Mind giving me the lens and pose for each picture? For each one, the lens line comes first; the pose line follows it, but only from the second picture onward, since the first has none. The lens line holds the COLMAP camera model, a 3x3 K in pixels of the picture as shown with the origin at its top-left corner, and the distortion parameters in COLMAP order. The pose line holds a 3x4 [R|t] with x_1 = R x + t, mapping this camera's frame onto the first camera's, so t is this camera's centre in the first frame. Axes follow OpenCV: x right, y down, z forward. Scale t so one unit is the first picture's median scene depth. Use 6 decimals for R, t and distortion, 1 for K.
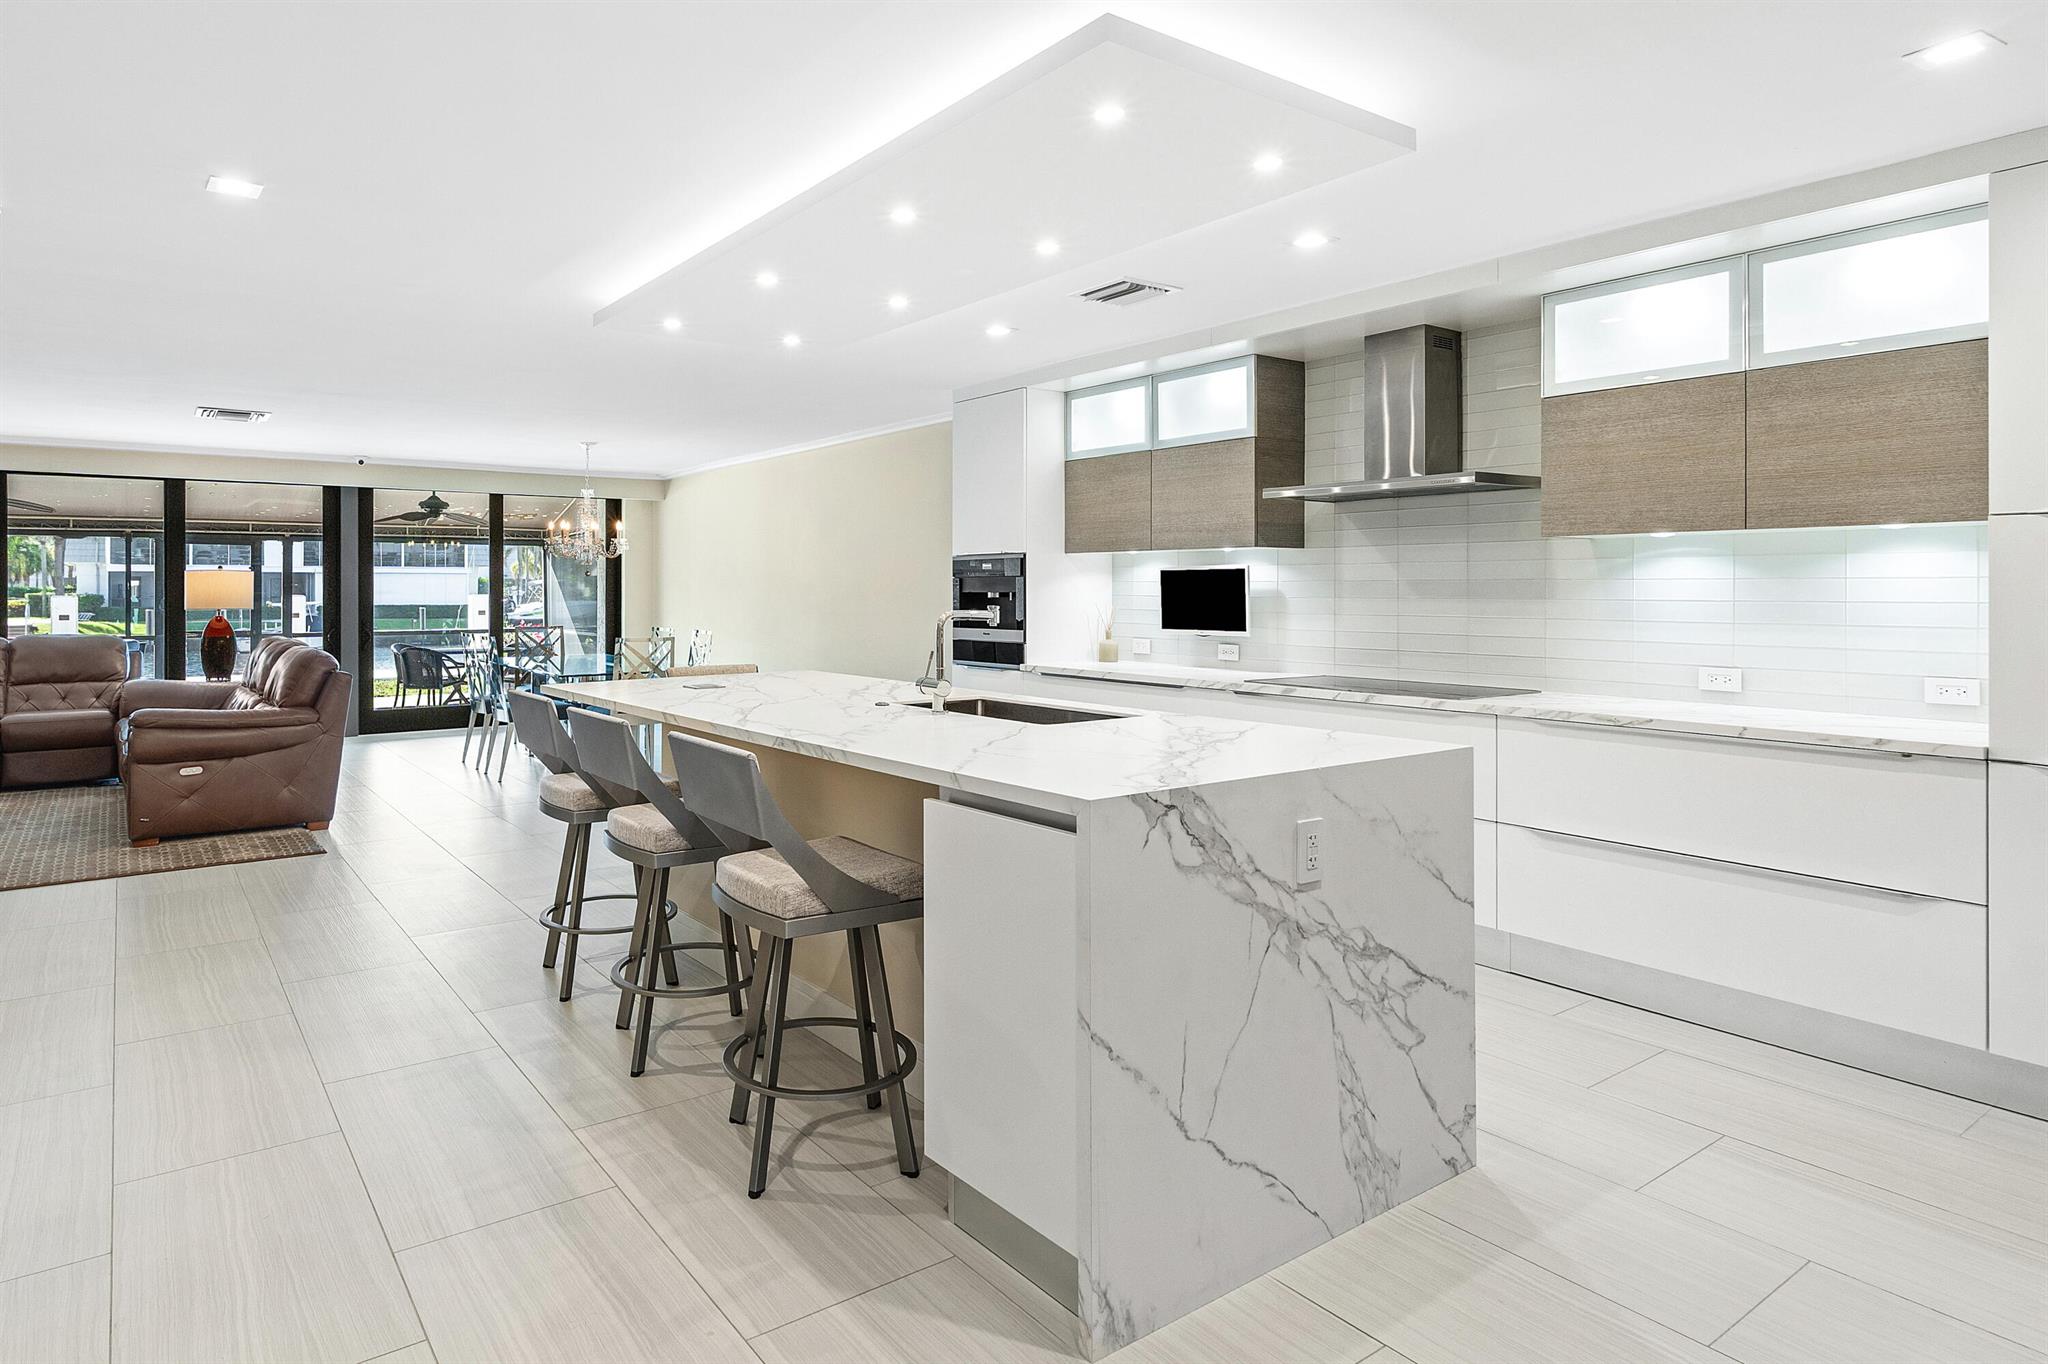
lens RADIAL K [[1215.5, 0, 907.7], [0, 1215.5, 575.7], [0, 0, 1]] dist [-0.024633, -0.000121]
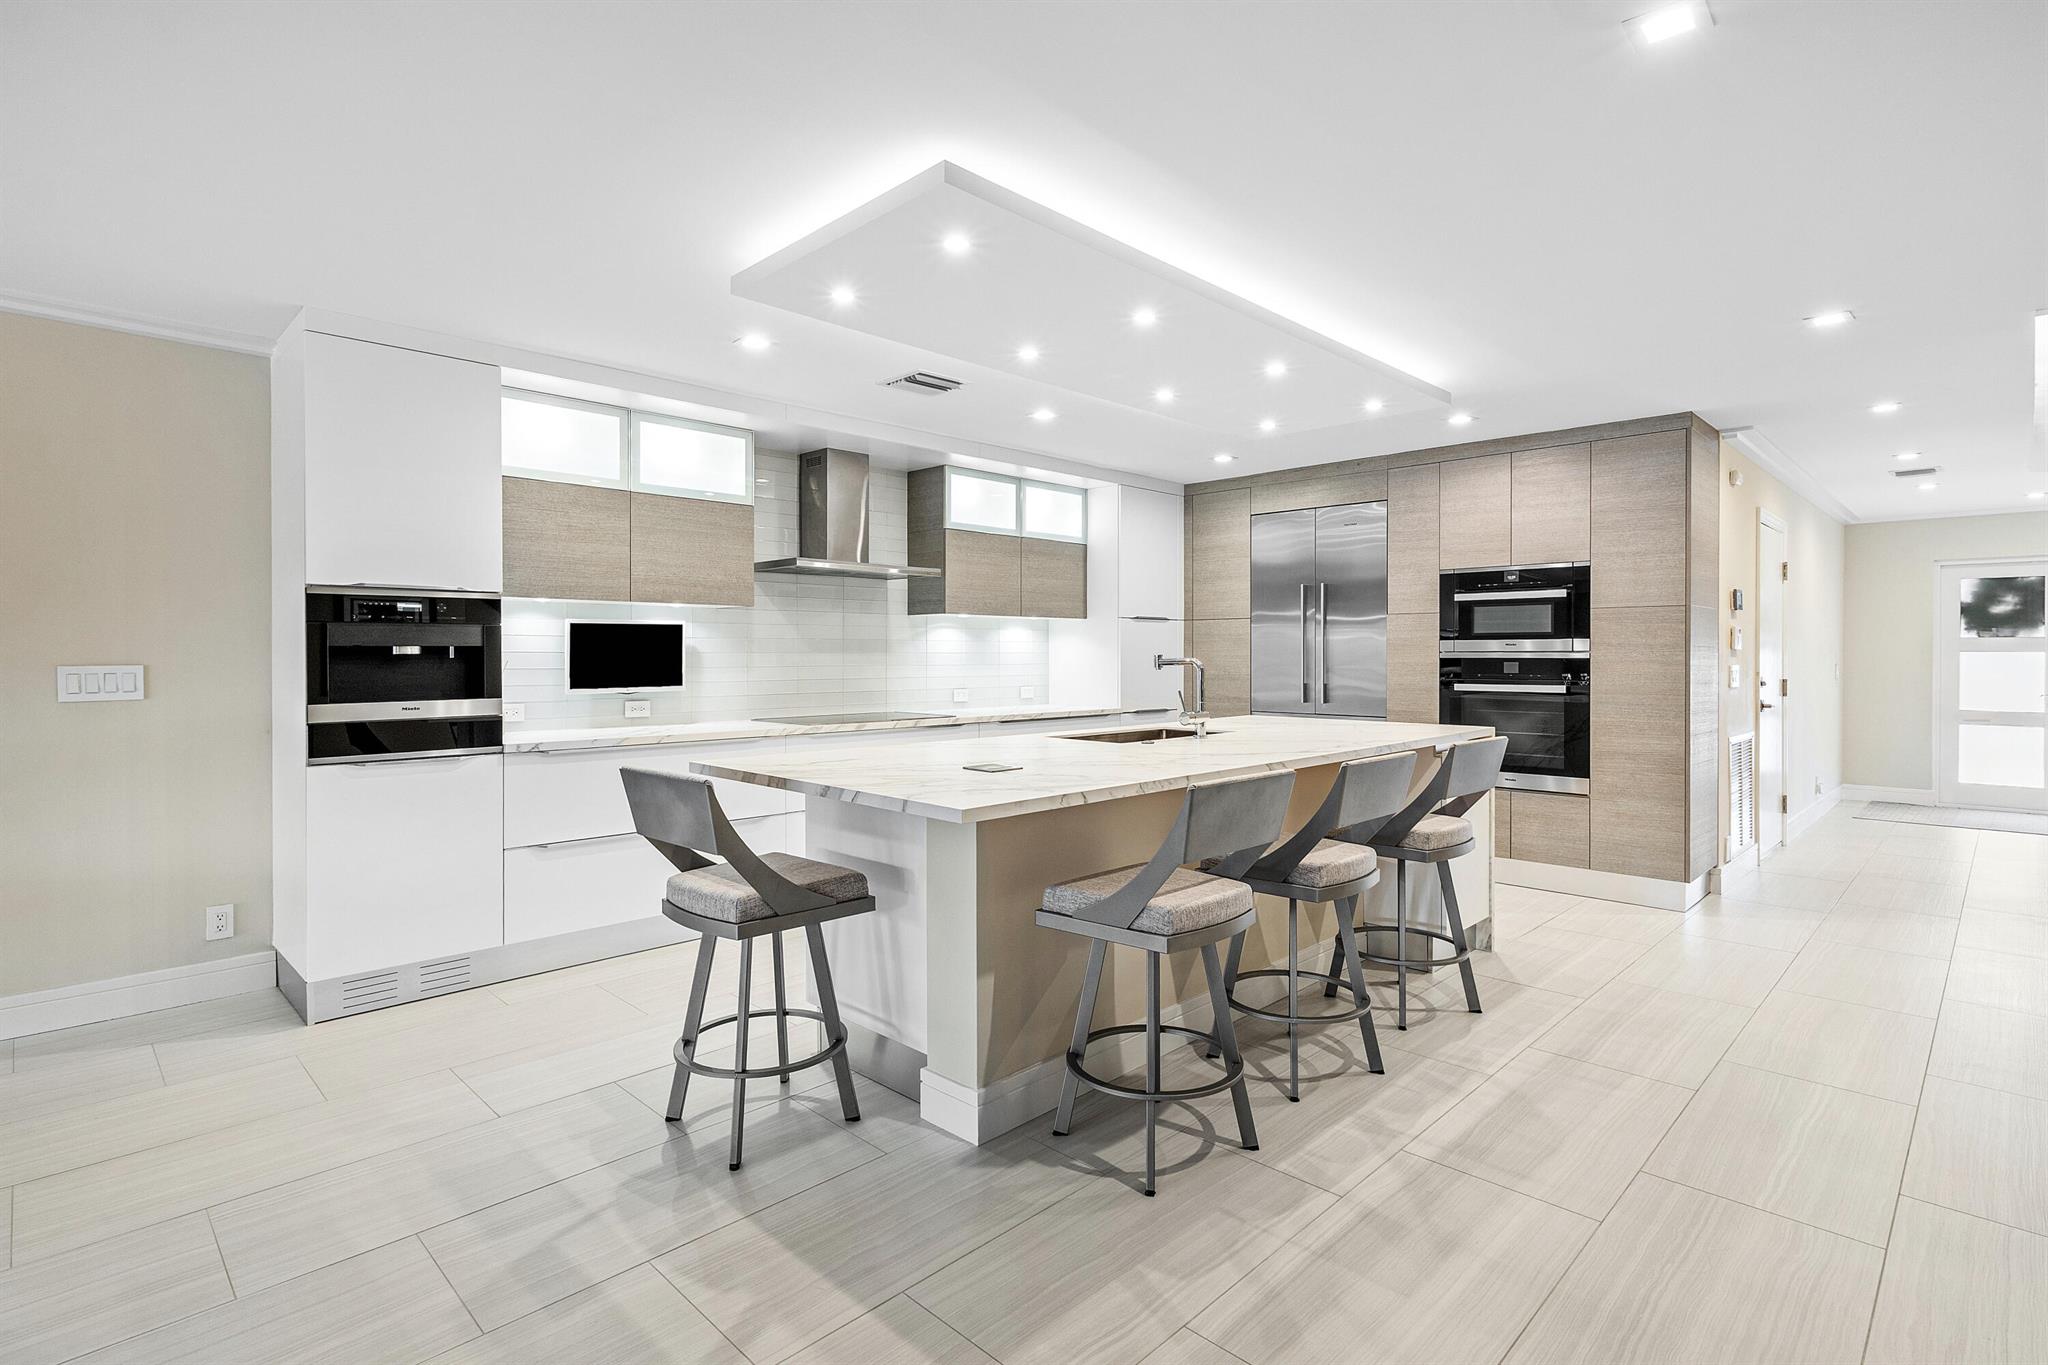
lens RADIAL K [[1028.0, 0, 1025.8], [0, 1028.0, 662.6], [0, 0, 1]] dist [0.009392, -0.002479]
pose [[-0.225847, -0.012558, 0.974082, -0.741056], [-0.013795, 0.999858, 0.009692, 0.016166], [-0.974065, -0.011249, -0.225988, 1.053381]]
